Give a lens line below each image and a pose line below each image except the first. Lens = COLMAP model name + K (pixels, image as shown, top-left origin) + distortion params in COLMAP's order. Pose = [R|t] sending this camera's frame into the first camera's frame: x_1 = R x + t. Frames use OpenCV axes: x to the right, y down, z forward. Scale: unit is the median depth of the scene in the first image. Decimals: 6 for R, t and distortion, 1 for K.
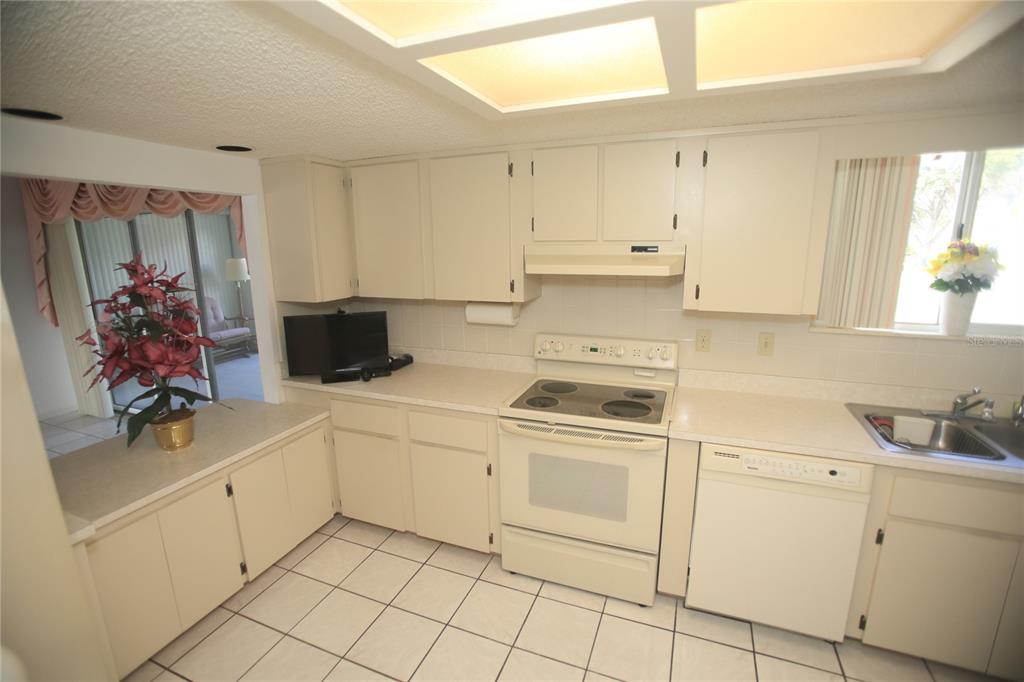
lens RADIAL K [[470.8, 0, 520.2], [0, 470.8, 343.1], [0, 0, 1]] dist [-0.070697, 0.026362]
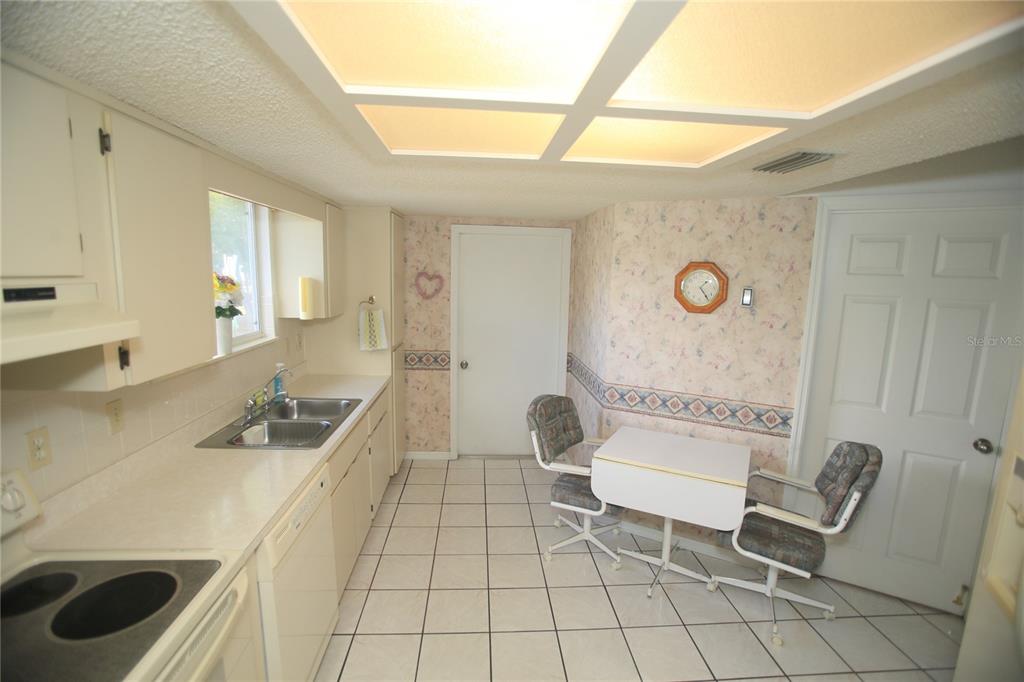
lens RADIAL K [[470.8, 0, 511.9], [0, 470.8, 344.2], [0, 0, 1]] dist [-0.070697, 0.026362]
pose [[-0.418671, -0.134745, 0.898086, -0.361695], [0.178581, 0.957406, 0.226896, -0.165301], [-0.890406, 0.255376, -0.376776, 0.732608]]
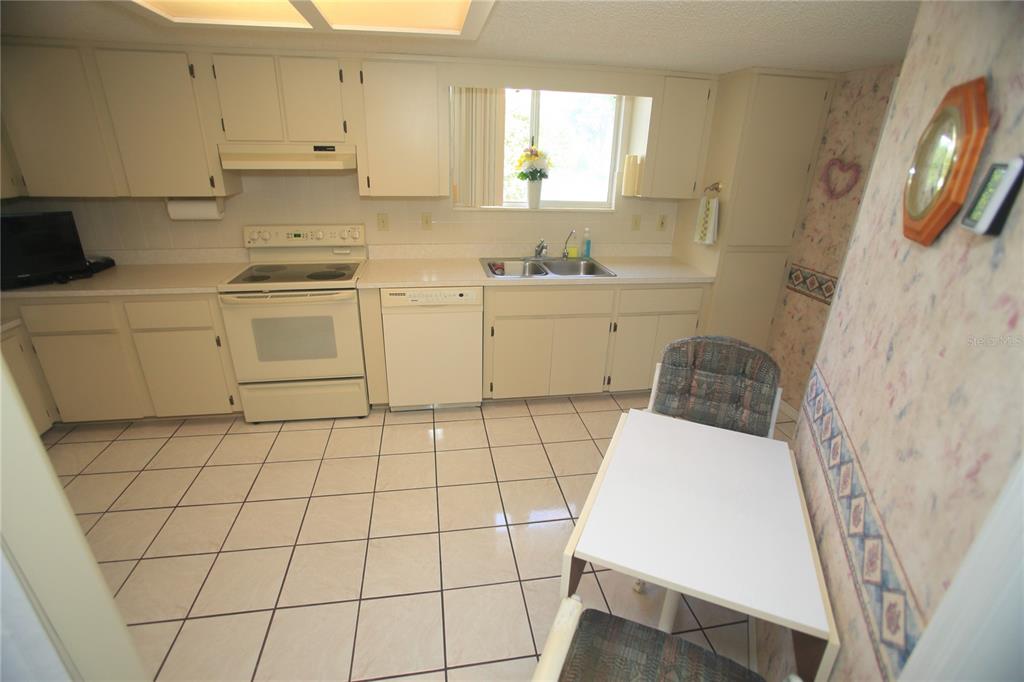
lens RADIAL K [[470.8, 0, 514.3], [0, 470.8, 346.8], [0, 0, 1]] dist [-0.070697, 0.026362]
pose [[0.860018, -0.160483, 0.484371, 0.015085], [0.071117, 0.977688, 0.197660, 0.116486], [-0.505284, -0.135544, 0.852241, -0.408607]]
